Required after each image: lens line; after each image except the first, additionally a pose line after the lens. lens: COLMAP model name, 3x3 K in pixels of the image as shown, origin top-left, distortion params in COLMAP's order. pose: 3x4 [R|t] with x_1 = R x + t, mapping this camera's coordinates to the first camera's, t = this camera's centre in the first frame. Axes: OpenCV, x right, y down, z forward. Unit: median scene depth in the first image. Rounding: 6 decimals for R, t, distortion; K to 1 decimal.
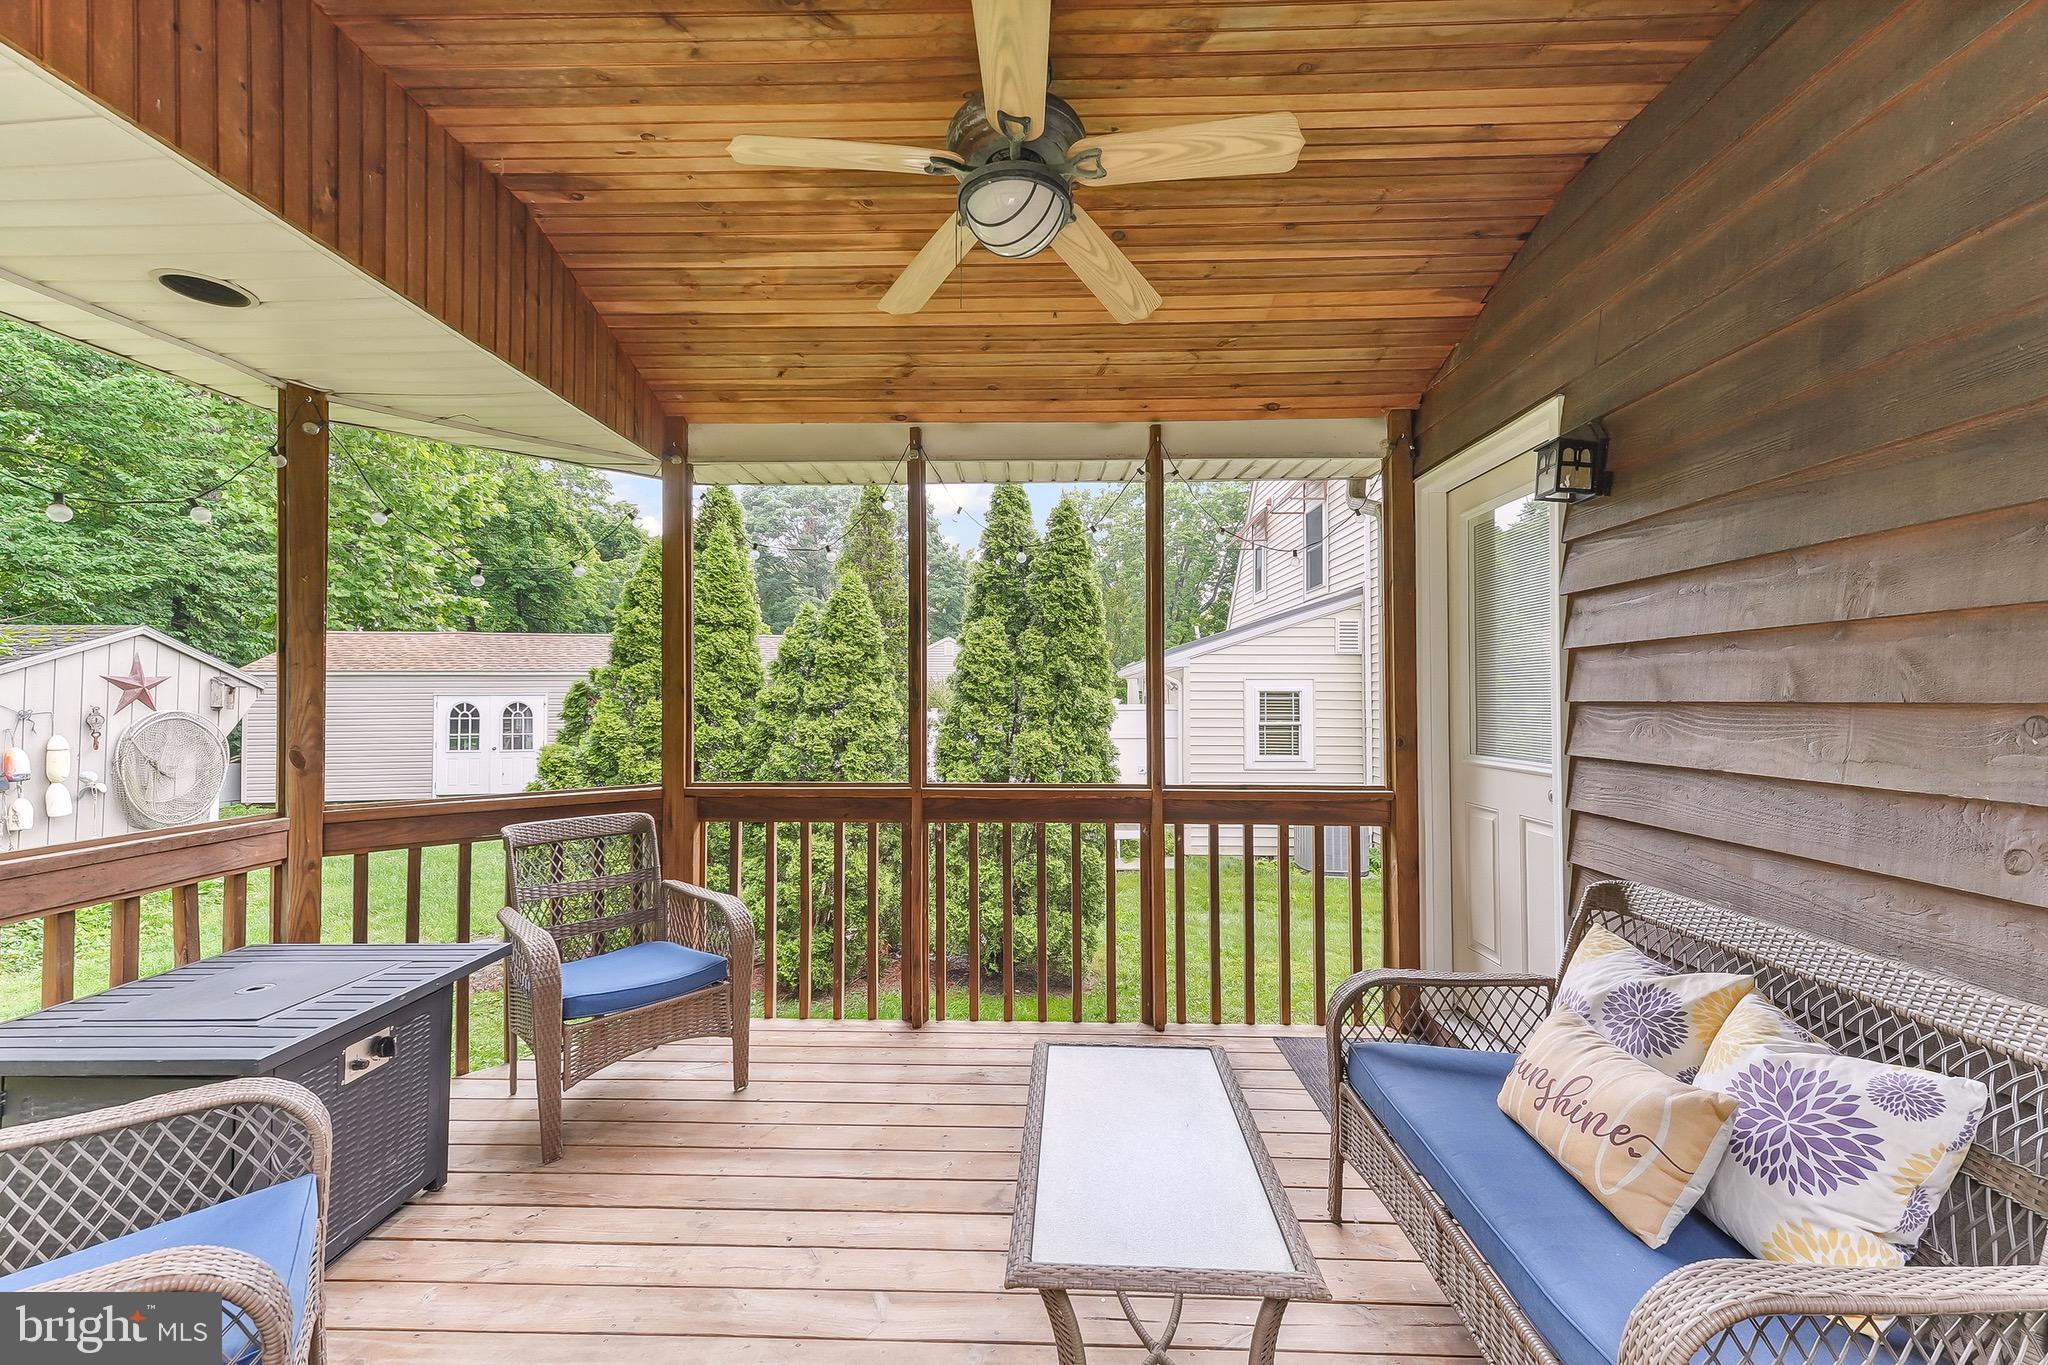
lens RADIAL K [[827.4, 0, 1018.6], [0, 827.4, 686.3], [0, 0, 1]] dist [0.015080, -0.001536]
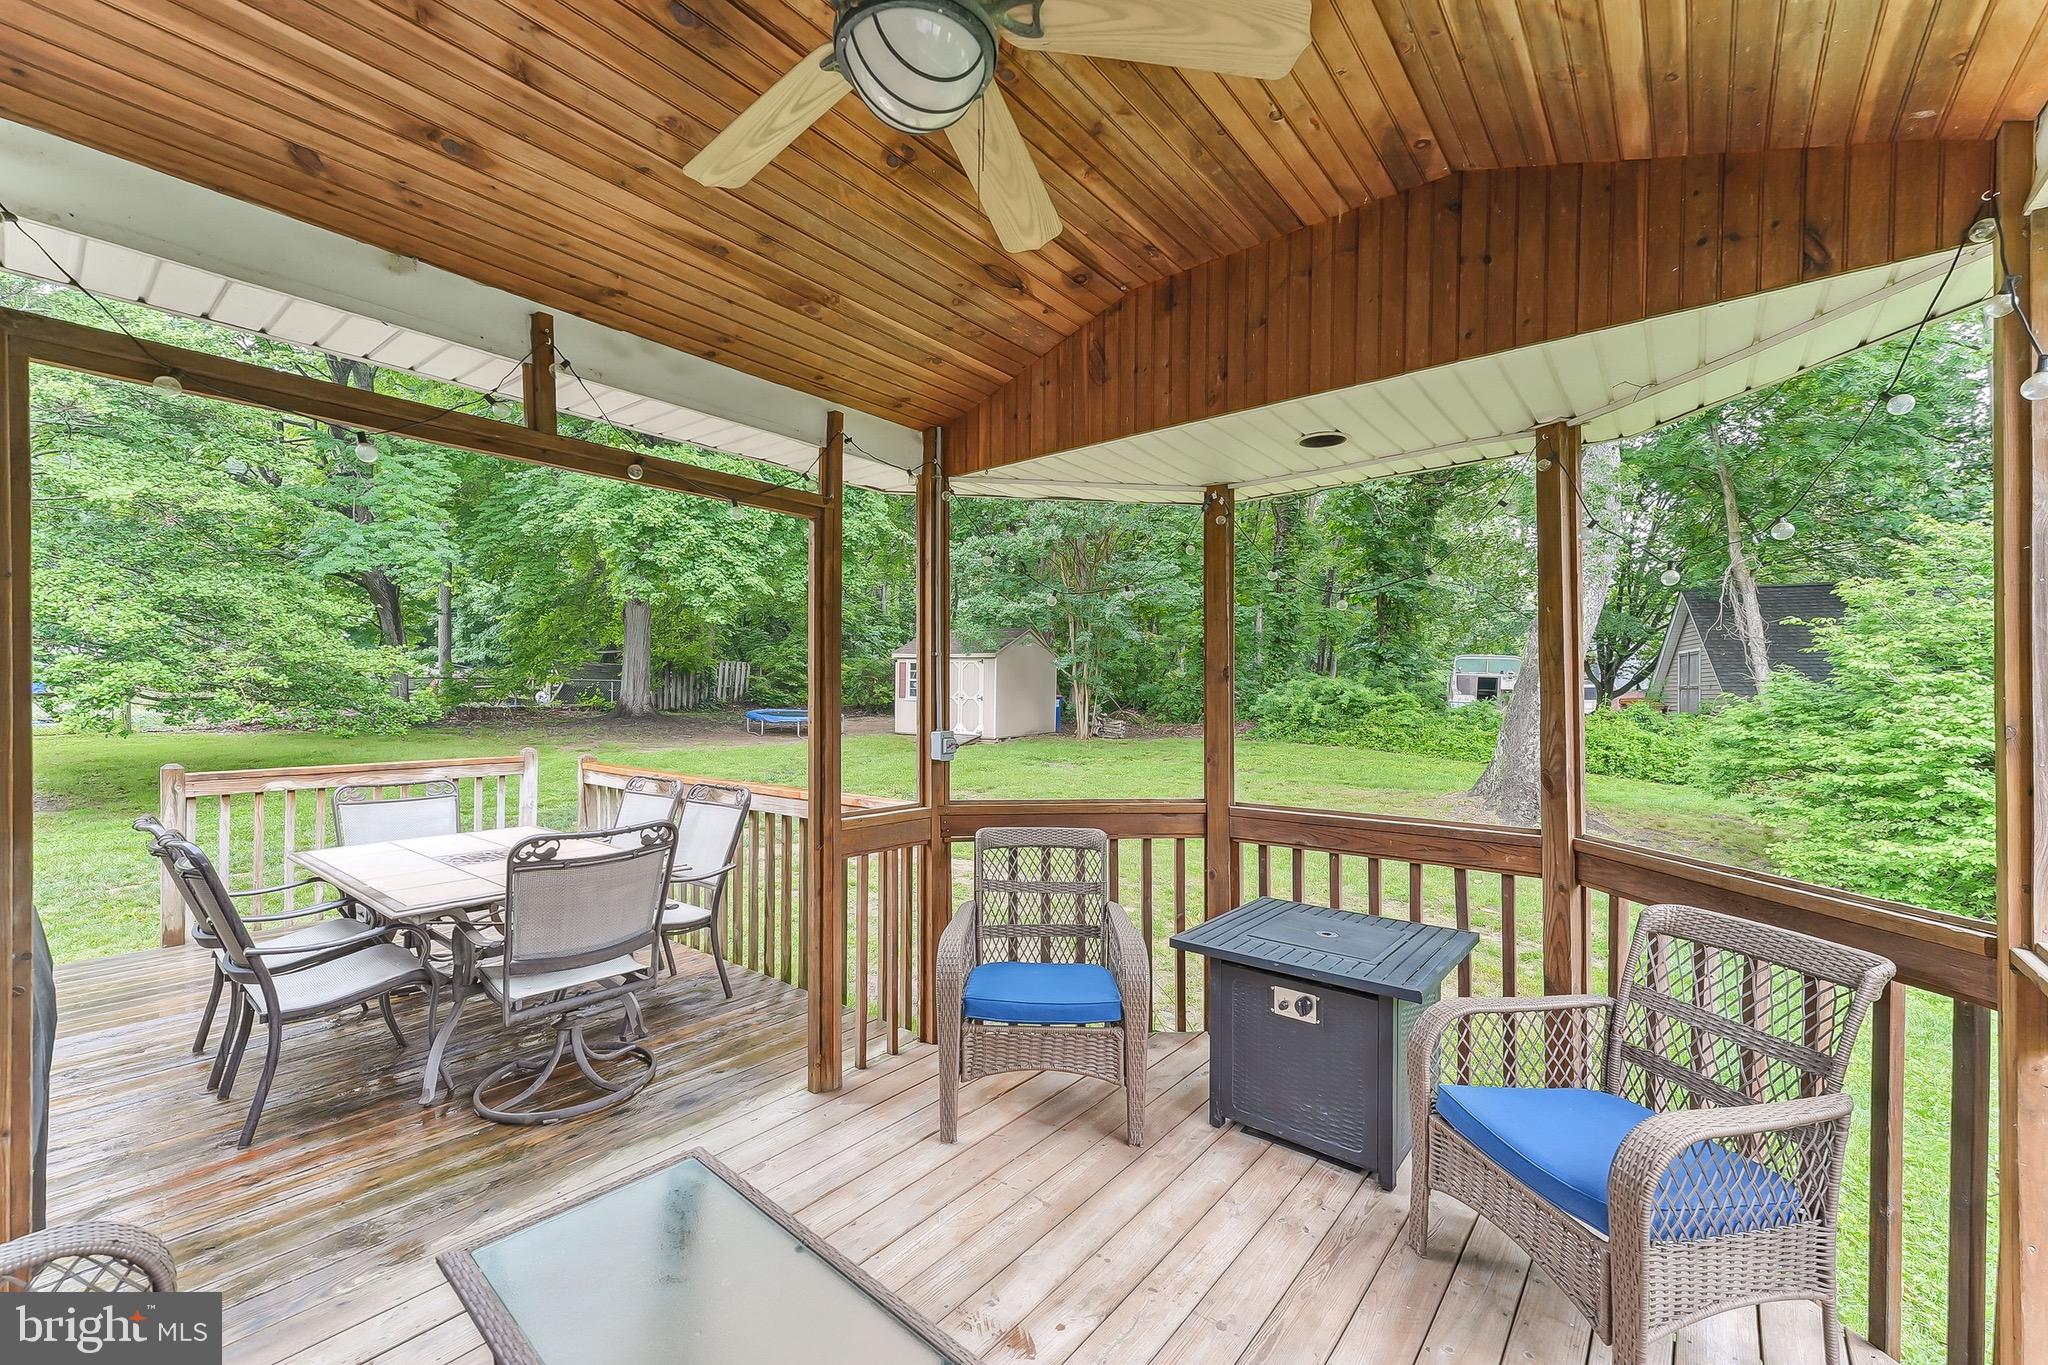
lens RADIAL K [[827.4, 0, 1021.3], [0, 827.4, 701.2], [0, 0, 1]] dist [0.015080, -0.001536]
pose [[-0.608947, 0.006689, -0.793182, 0.470345], [0.013337, 0.999909, -0.001807, -0.027392], [0.793099, -0.011679, -0.608981, 1.405687]]
